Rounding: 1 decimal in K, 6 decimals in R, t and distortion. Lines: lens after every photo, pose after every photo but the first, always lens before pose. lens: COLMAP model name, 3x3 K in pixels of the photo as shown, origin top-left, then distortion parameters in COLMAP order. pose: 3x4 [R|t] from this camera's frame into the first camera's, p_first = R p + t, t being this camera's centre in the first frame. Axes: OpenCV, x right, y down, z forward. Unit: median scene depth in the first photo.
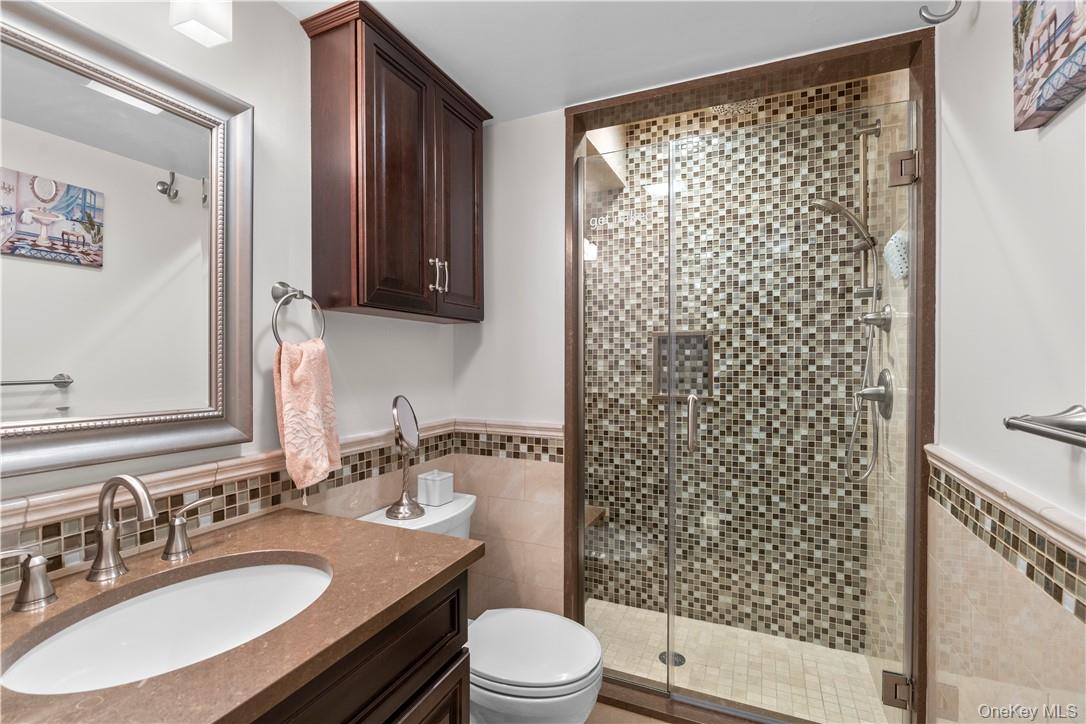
lens RADIAL K [[495.6, 0, 541.2], [0, 495.6, 362.4], [0, 0, 1]] dist [-0.010580, 0.002738]
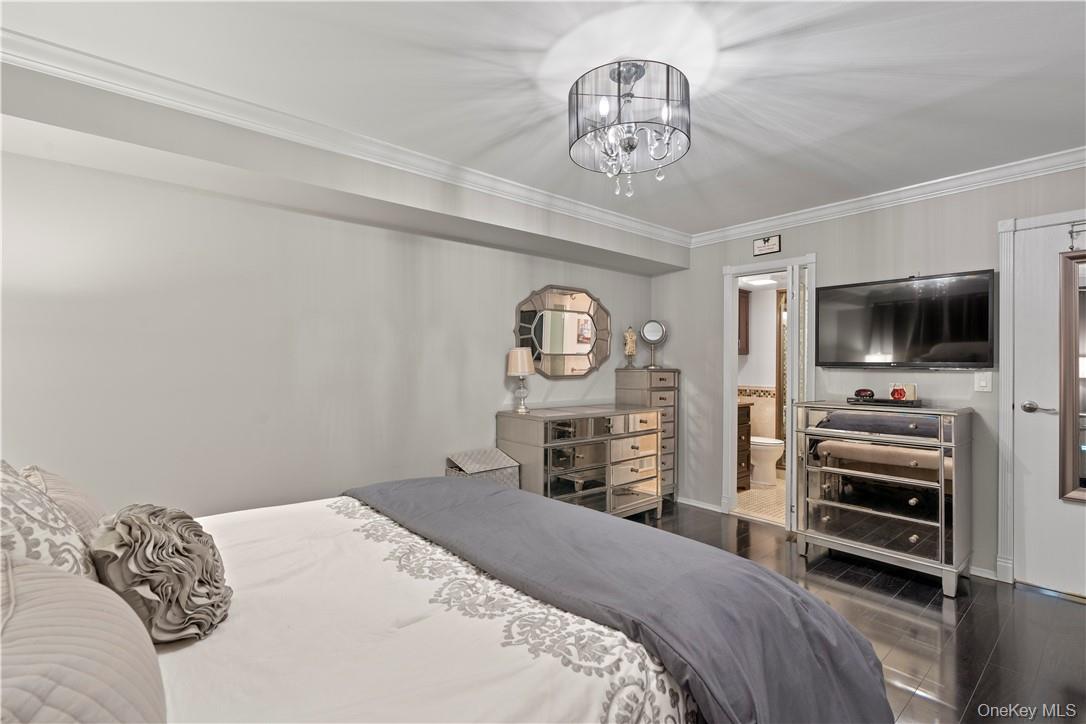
lens RADIAL K [[495.6, 0, 543.8], [0, 495.6, 363.5], [0, 0, 1]] dist [-0.010580, 0.002738]
pose [[0.901951, 0.002630, -0.431831, 0.070800], [-0.004642, 0.999983, -0.003605, -0.001644], [0.431814, 0.005256, 0.901947, -2.478676]]
